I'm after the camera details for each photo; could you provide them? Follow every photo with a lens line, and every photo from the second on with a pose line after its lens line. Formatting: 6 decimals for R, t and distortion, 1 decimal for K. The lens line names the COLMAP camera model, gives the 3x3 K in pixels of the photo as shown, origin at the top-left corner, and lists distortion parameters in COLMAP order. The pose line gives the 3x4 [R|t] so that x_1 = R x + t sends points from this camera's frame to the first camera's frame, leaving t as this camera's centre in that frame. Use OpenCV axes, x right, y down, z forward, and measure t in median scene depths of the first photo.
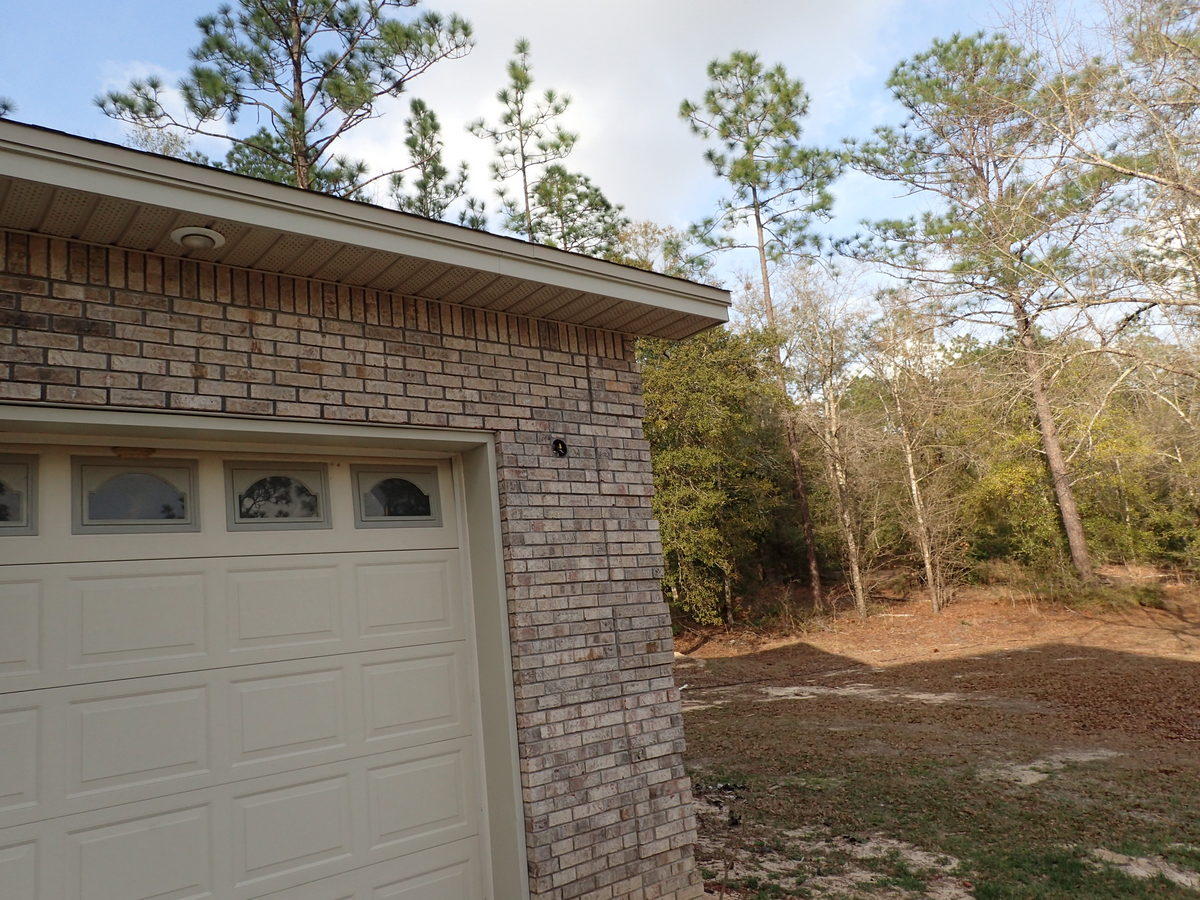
lens RADIAL K [[892.6, 0, 602.3], [0, 892.6, 447.2], [0, 0, 1]] dist [0.000454, -0.002041]
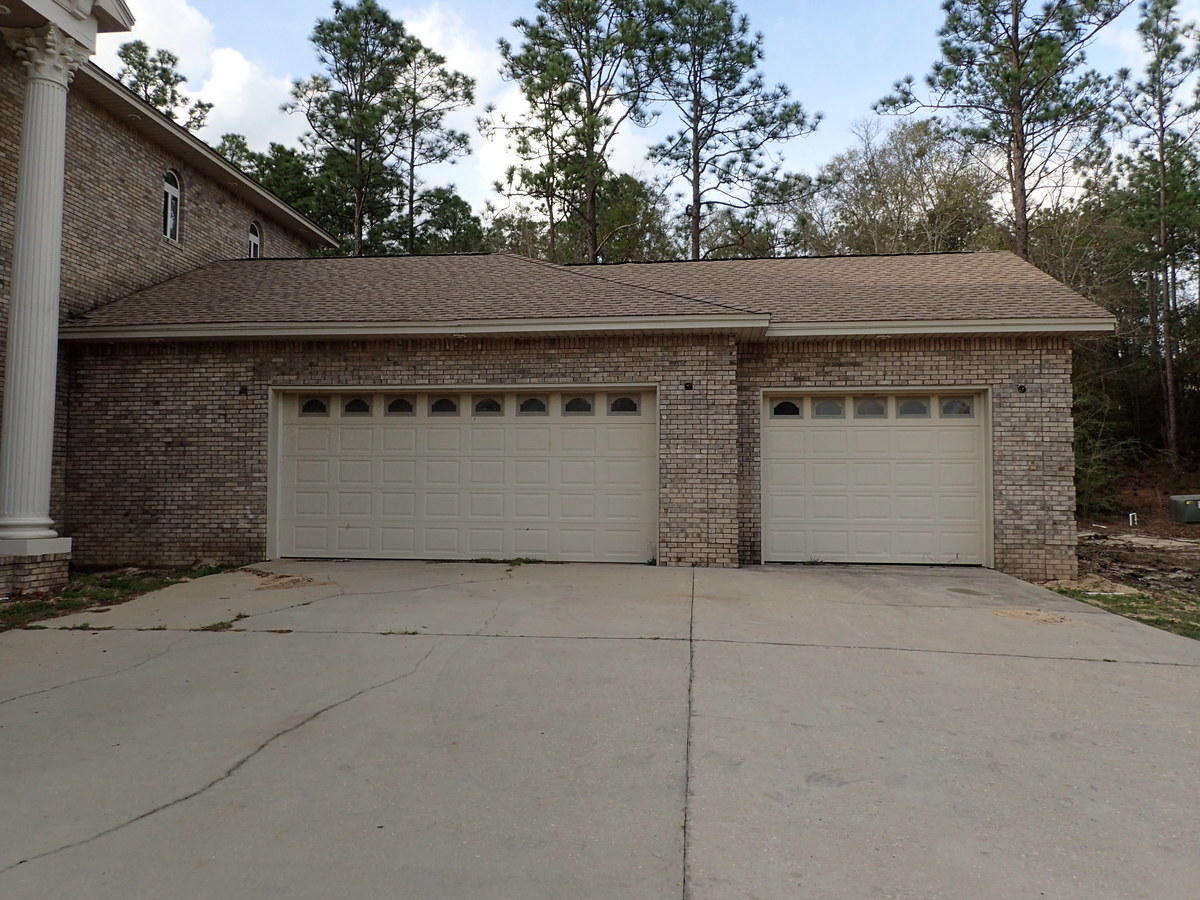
lens RADIAL K [[892.6, 0, 602.0], [0, 892.6, 443.0], [0, 0, 1]] dist [0.000454, -0.002041]
pose [[0.678730, 0.063434, -0.731643, 1.066912], [0.060503, 0.988046, 0.141792, -0.296090], [0.731891, -0.140505, 0.666779, -1.695606]]
